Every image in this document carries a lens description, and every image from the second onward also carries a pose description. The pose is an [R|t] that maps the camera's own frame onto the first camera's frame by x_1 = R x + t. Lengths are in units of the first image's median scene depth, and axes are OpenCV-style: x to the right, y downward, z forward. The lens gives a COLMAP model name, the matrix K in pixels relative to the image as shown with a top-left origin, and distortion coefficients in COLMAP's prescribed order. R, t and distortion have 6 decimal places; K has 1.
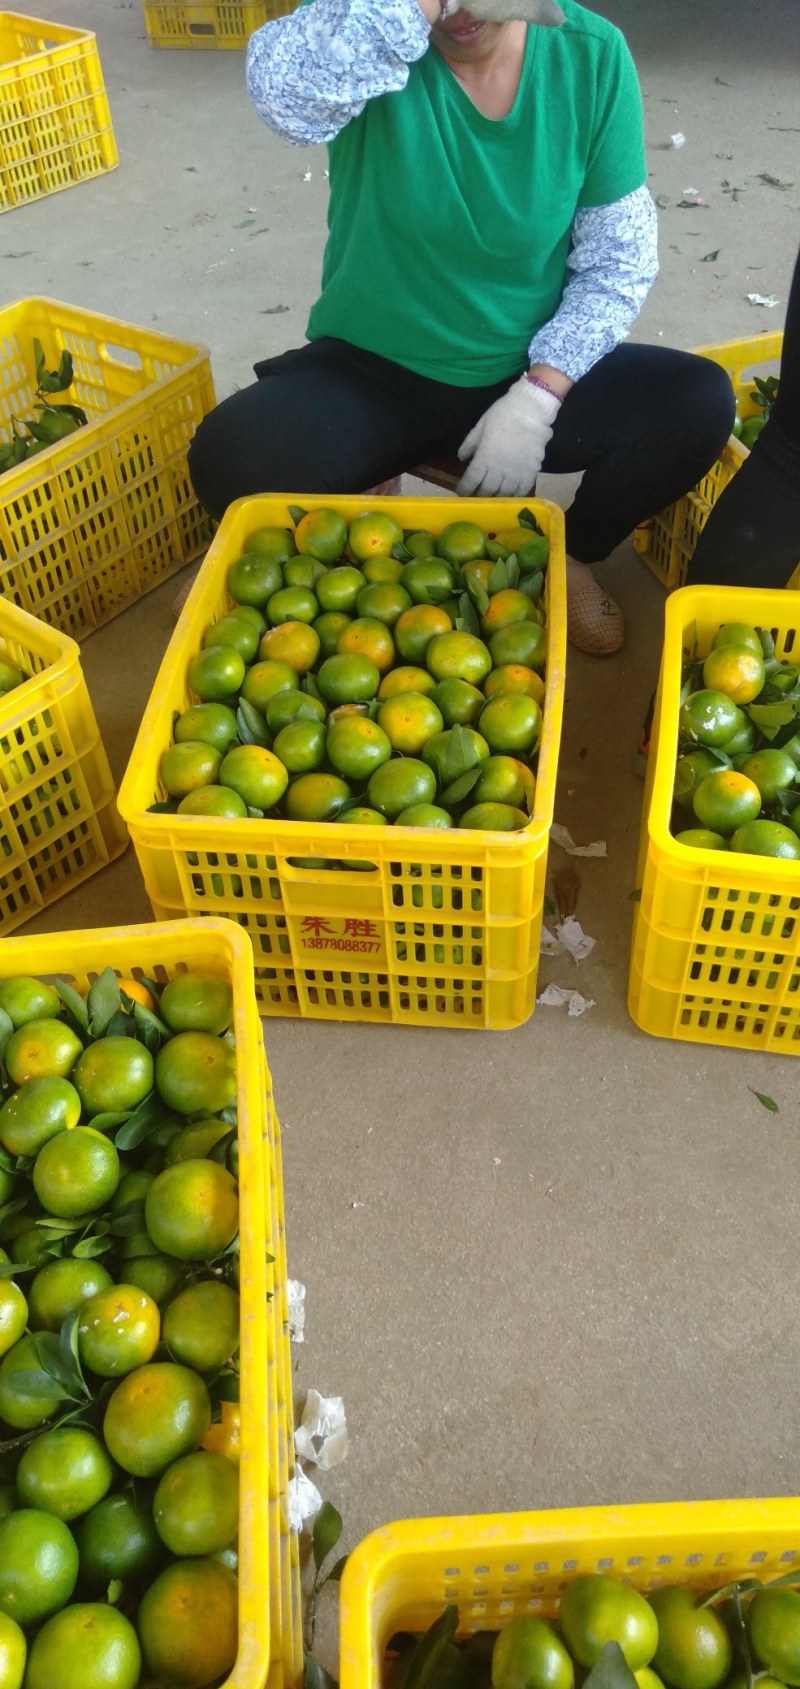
lens RADIAL K [[1328.1, 0, 400.0], [0, 1328.1, 844.5], [0, 0, 1]] dist [0.086810, -0.086994]
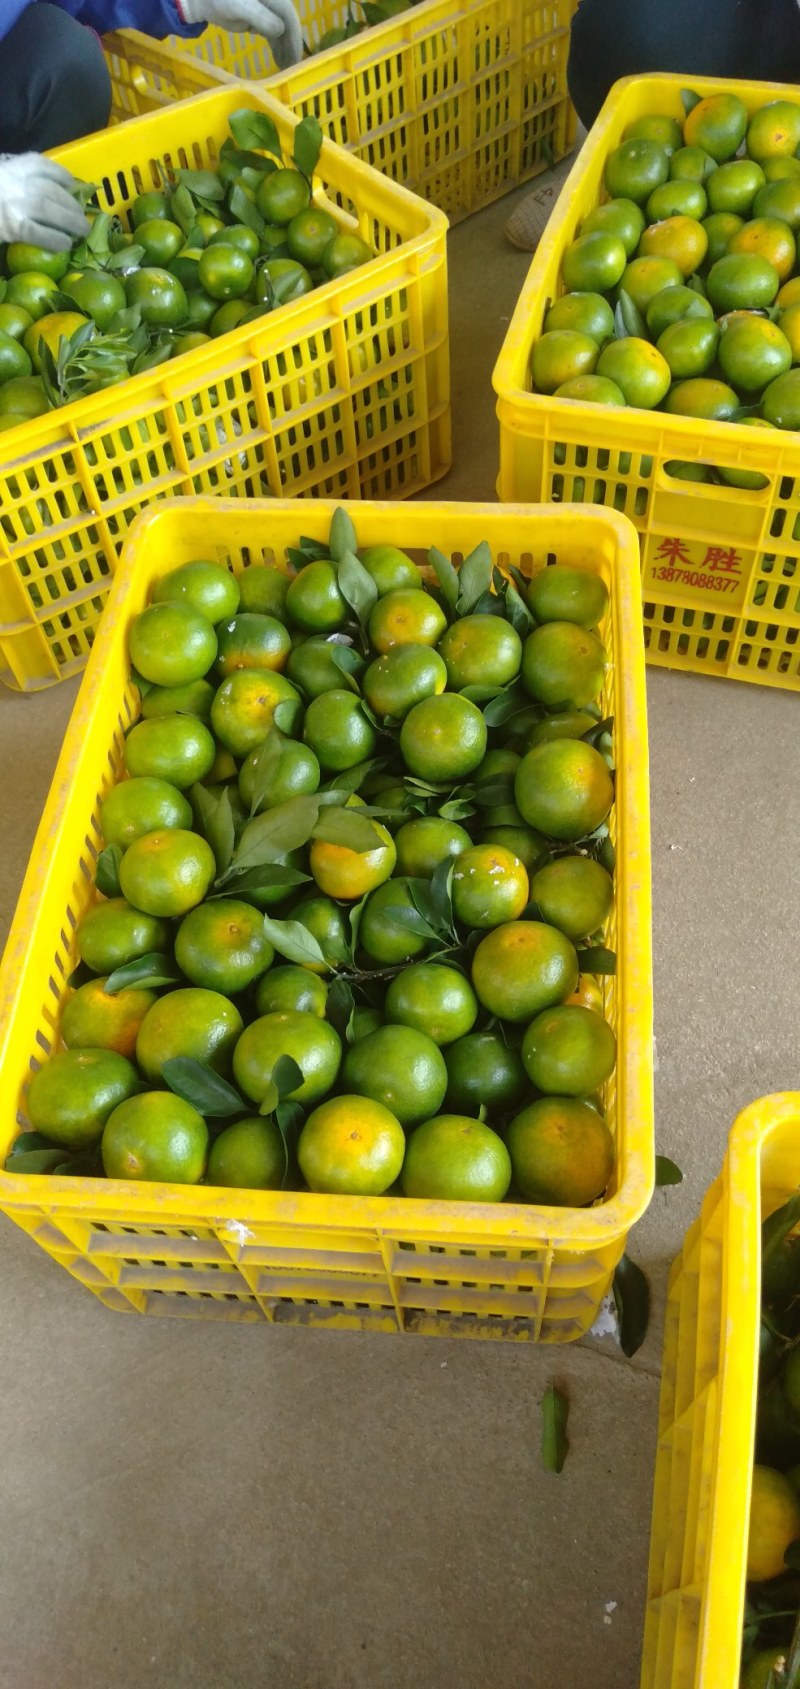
lens RADIAL K [[1328.1, 0, 400.0], [0, 1328.1, 844.5], [0, 0, 1]] dist [0.086810, -0.086994]
pose [[0.984413, 0.143510, -0.101667, -0.137923], [-0.124415, 0.976823, 0.174179, 0.131879], [0.124308, -0.158815, 0.979452, 0.034790]]
